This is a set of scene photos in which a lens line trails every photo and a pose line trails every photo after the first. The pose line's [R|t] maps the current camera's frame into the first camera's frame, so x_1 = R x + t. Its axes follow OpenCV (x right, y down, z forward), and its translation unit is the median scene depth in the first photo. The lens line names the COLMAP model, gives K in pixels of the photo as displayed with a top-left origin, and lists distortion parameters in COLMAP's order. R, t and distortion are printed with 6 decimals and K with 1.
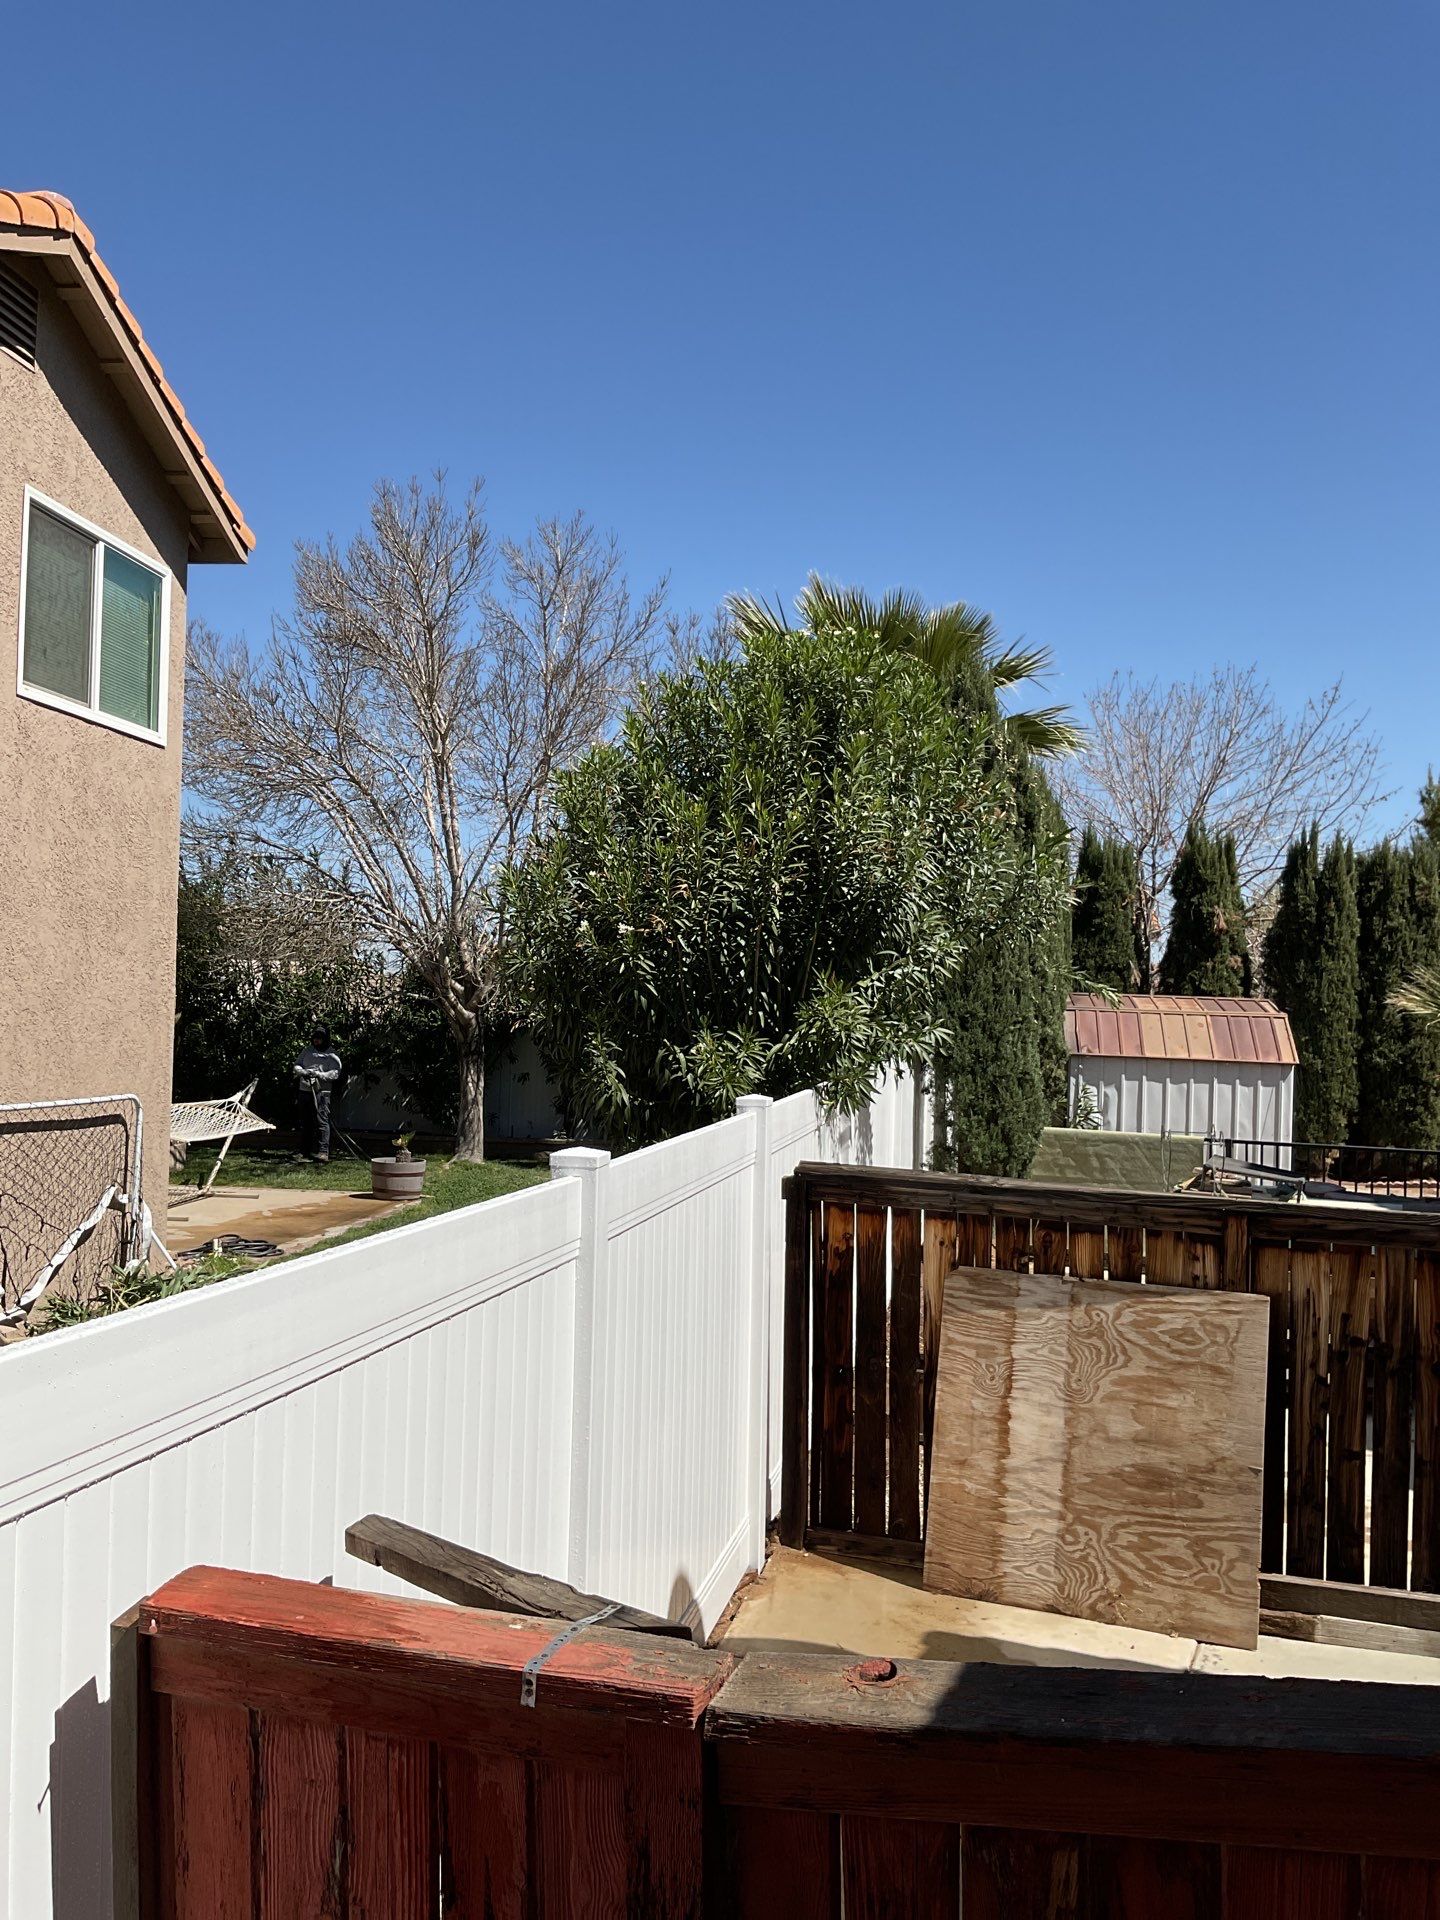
lens RADIAL K [[1573.8, 0, 720.0], [0, 1573.8, 960.0], [0, 0, 1]] dist [0.146483, -0.326752]
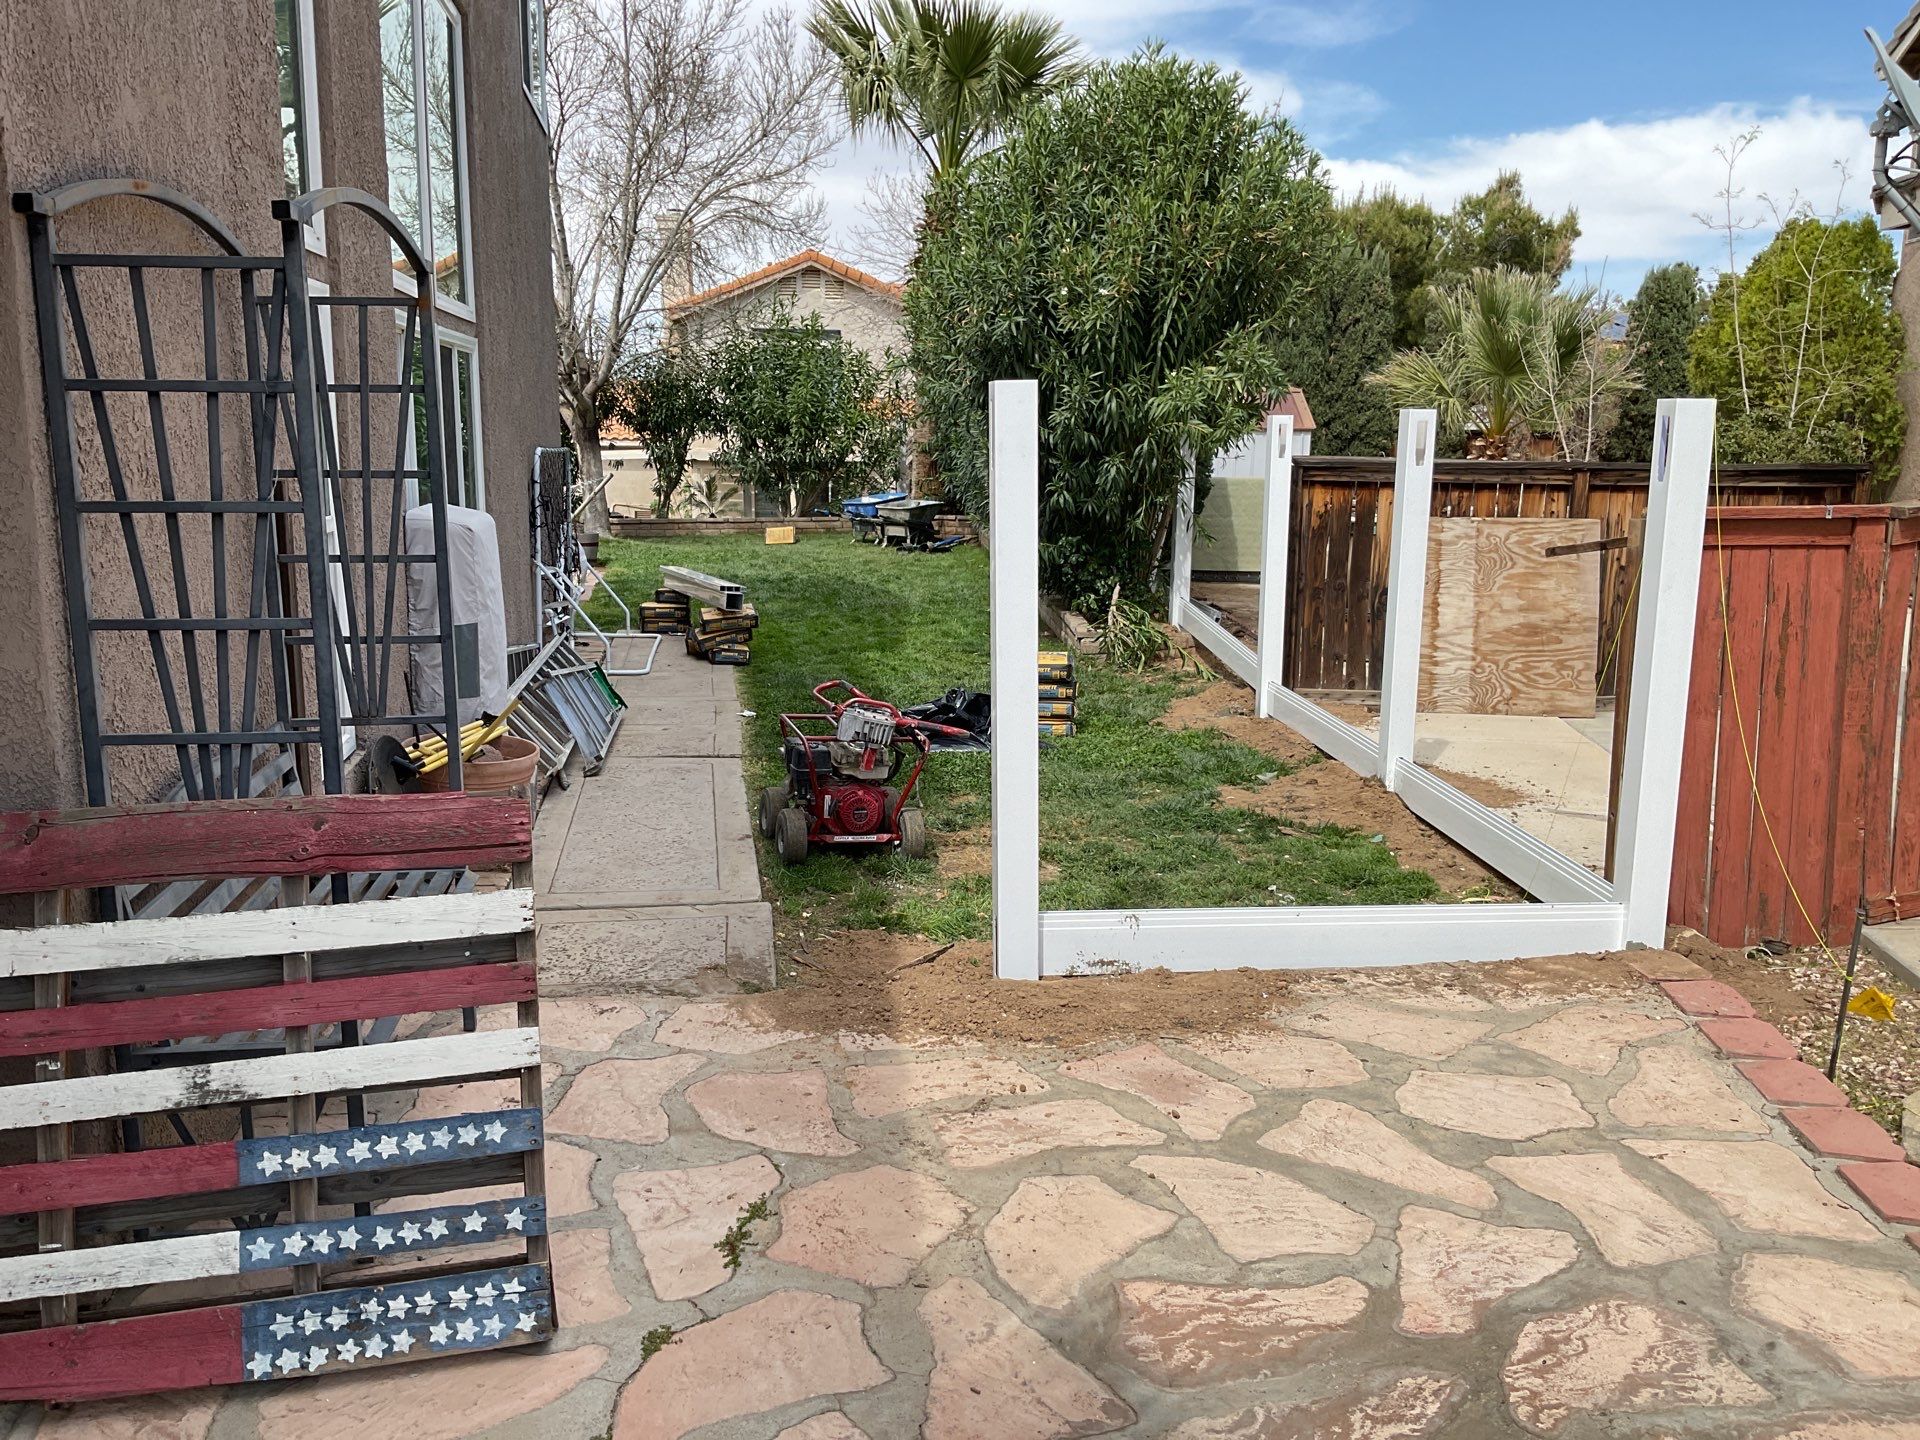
lens RADIAL K [[1558.3, 0, 946.0], [0, 1558.3, 711.6], [0, 0, 1]] dist [0.052776, -0.093588]
pose [[0.965996, -0.060958, 0.251268, -0.708813], [0.005748, 0.976634, 0.214832, 0.048769], [-0.258493, -0.206082, 0.943775, -0.392578]]
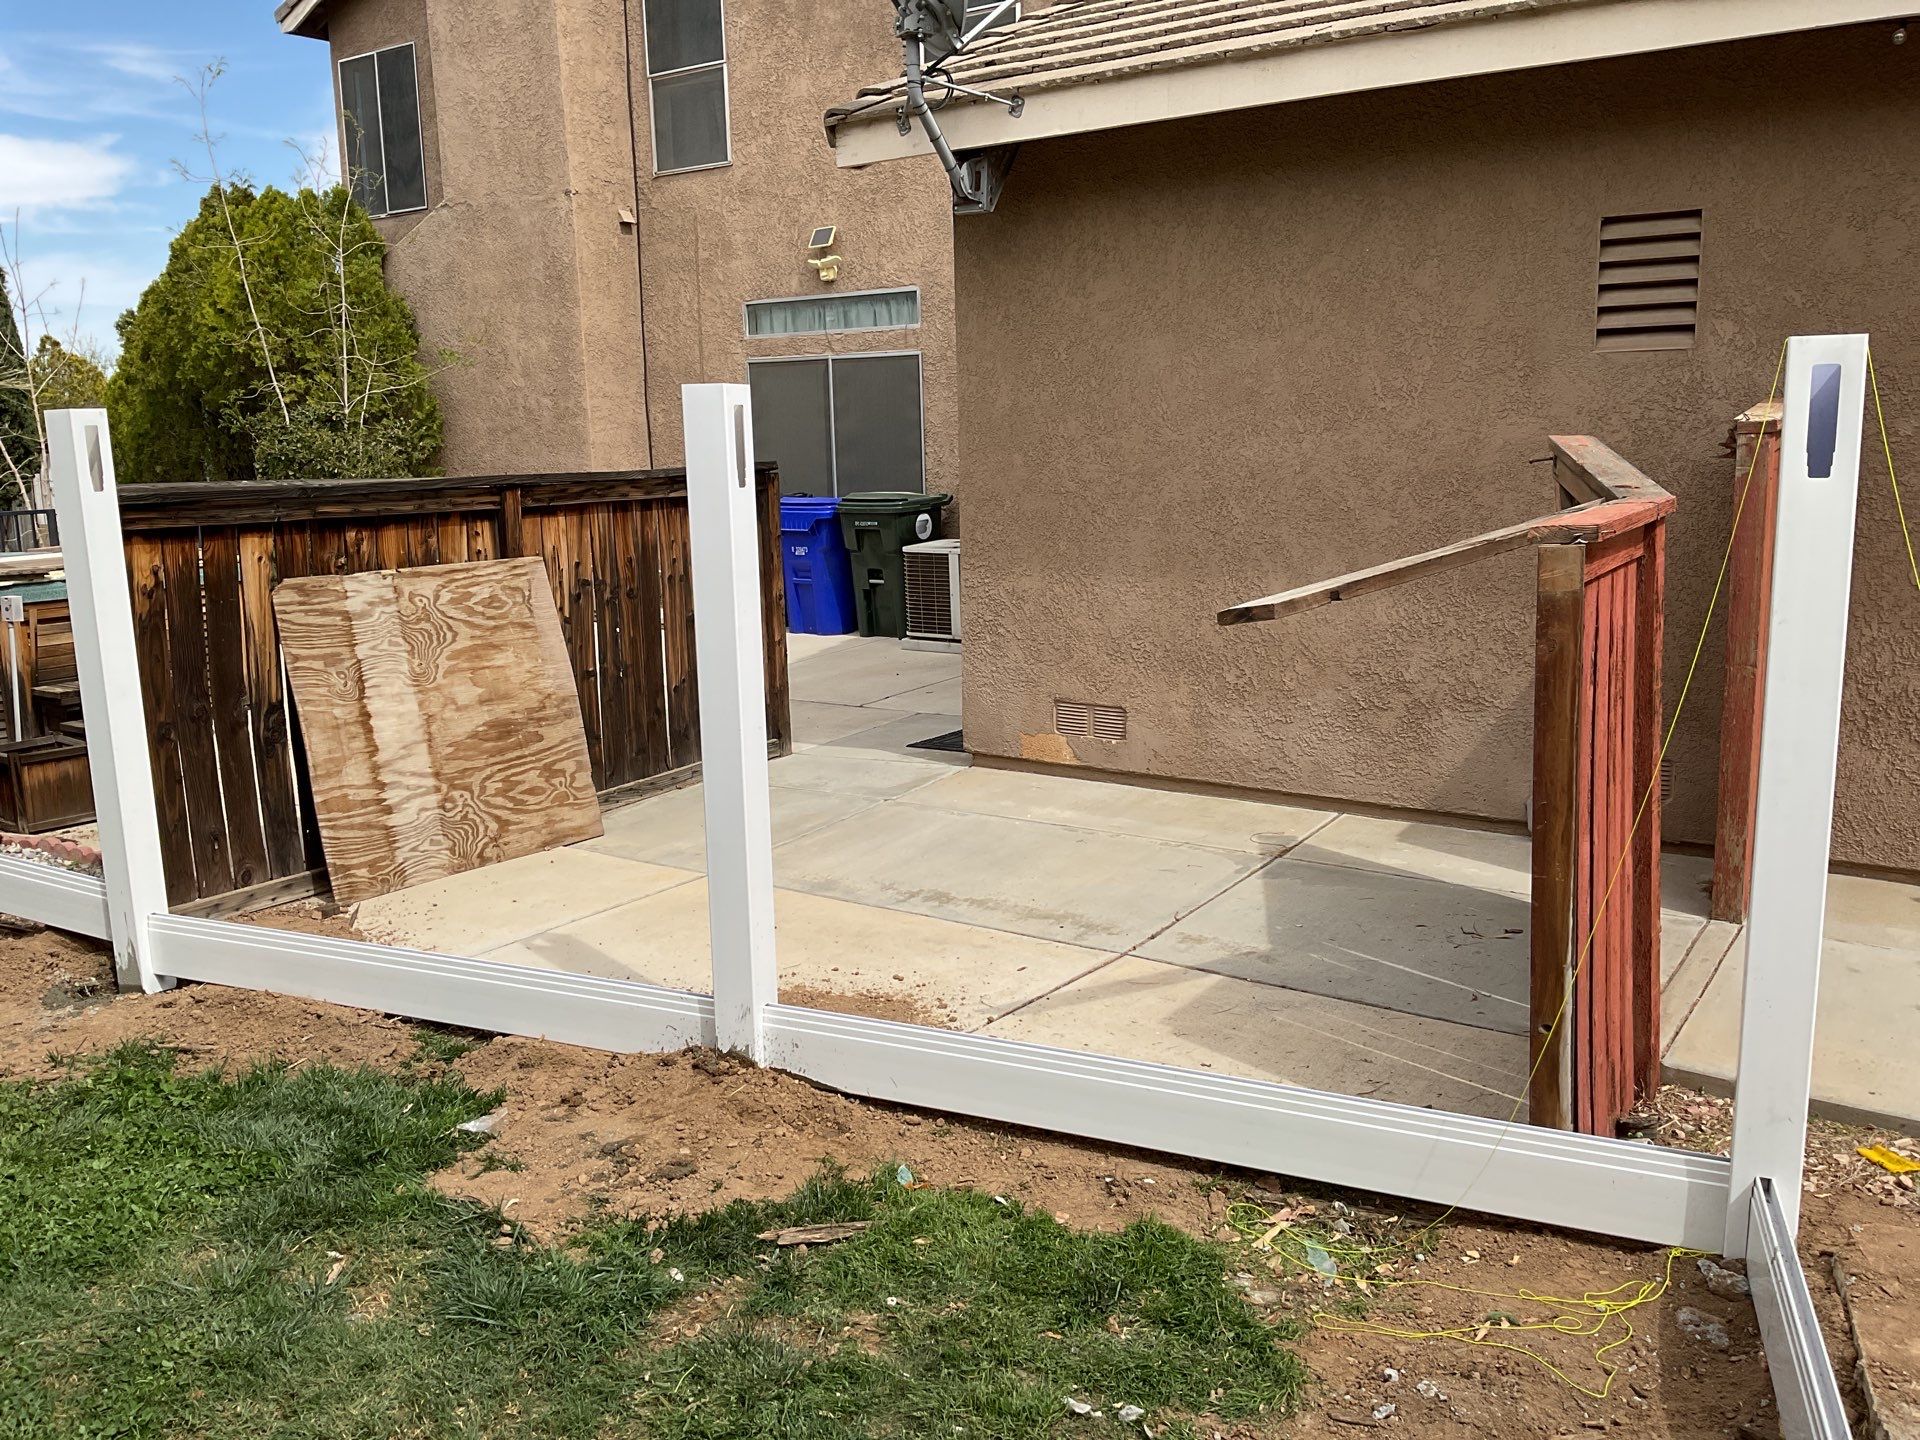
lens RADIAL K [[1571.6, 0, 960.0], [0, 1571.6, 720.0], [0, 0, 1]] dist [0.038634, -0.083024]
pose [[0.232530, -0.204358, 0.950877, -0.669184], [-0.001899, 0.977579, 0.210561, 0.082081], [-0.972587, -0.050768, 0.226928, 0.421300]]
